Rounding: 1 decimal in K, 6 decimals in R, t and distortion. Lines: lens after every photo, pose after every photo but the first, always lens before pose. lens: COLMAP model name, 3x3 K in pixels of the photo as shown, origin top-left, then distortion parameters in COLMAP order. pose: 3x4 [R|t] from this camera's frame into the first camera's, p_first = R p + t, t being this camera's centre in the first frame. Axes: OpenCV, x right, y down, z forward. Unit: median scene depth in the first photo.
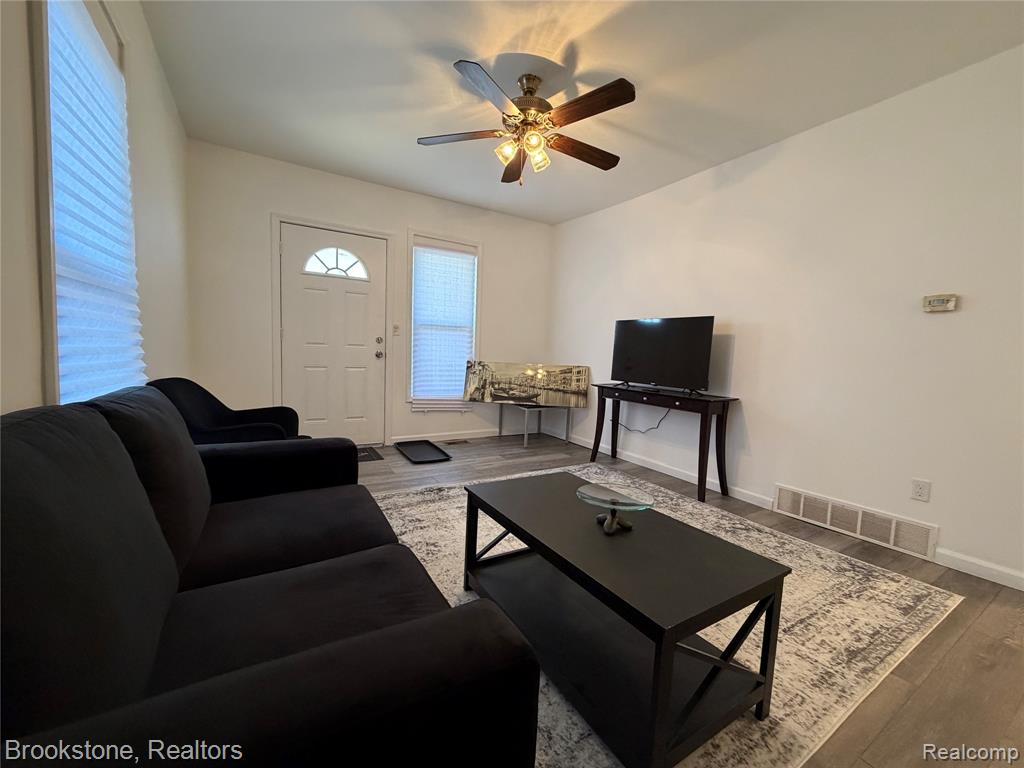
lens RADIAL K [[407.1, 0, 510.2], [0, 407.1, 384.4], [0, 0, 1]] dist [-0.001544, 0.000147]
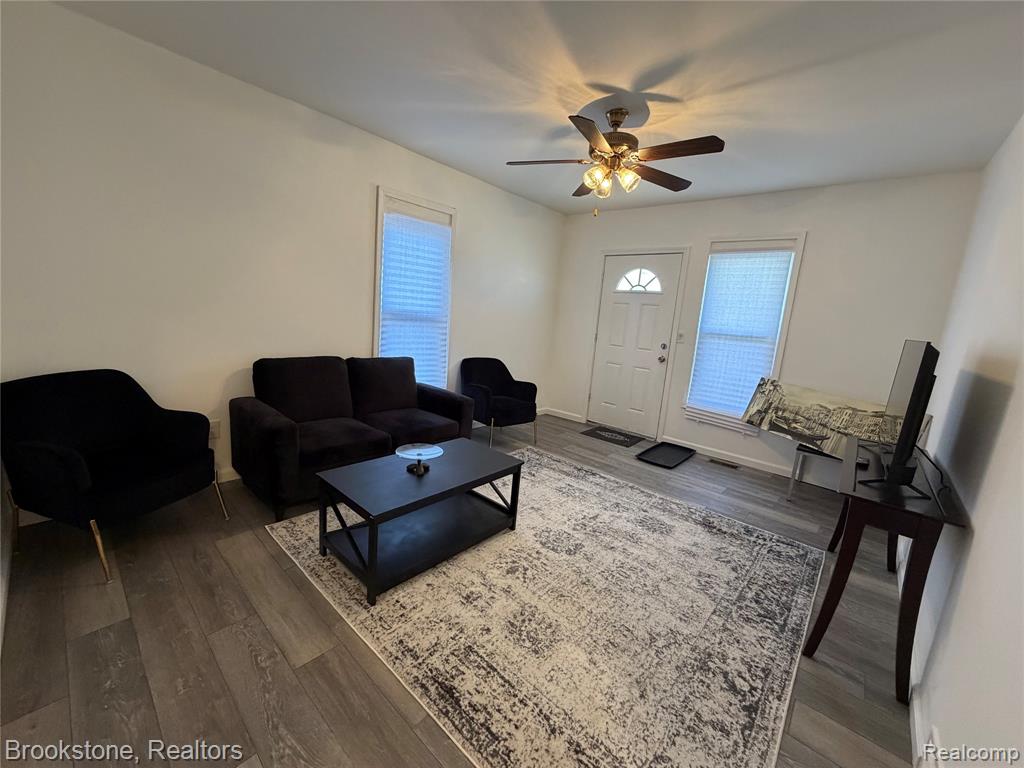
lens RADIAL K [[407.1, 0, 510.2], [0, 407.1, 384.4], [0, 0, 1]] dist [-0.001544, 0.000147]
pose [[0.294615, 0.154495, -0.943045, 0.644713], [-0.143867, 0.982768, 0.116058, -0.079101], [0.944725, 0.101481, 0.311765, 0.285274]]
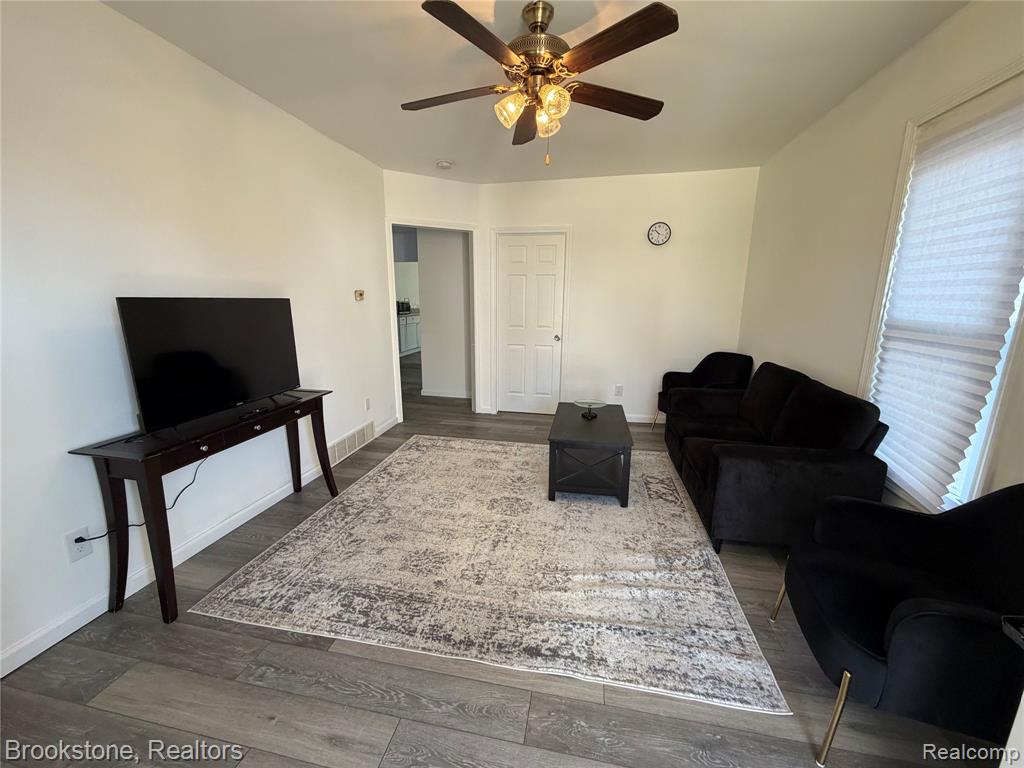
lens RADIAL K [[407.1, 0, 510.2], [0, 407.1, 384.4], [0, 0, 1]] dist [-0.001544, 0.000147]
pose [[-0.737686, -0.186332, 0.648922, -0.317013], [0.017336, 0.955616, 0.294104, -0.185236], [-0.674921, 0.228206, -0.701714, 1.028366]]
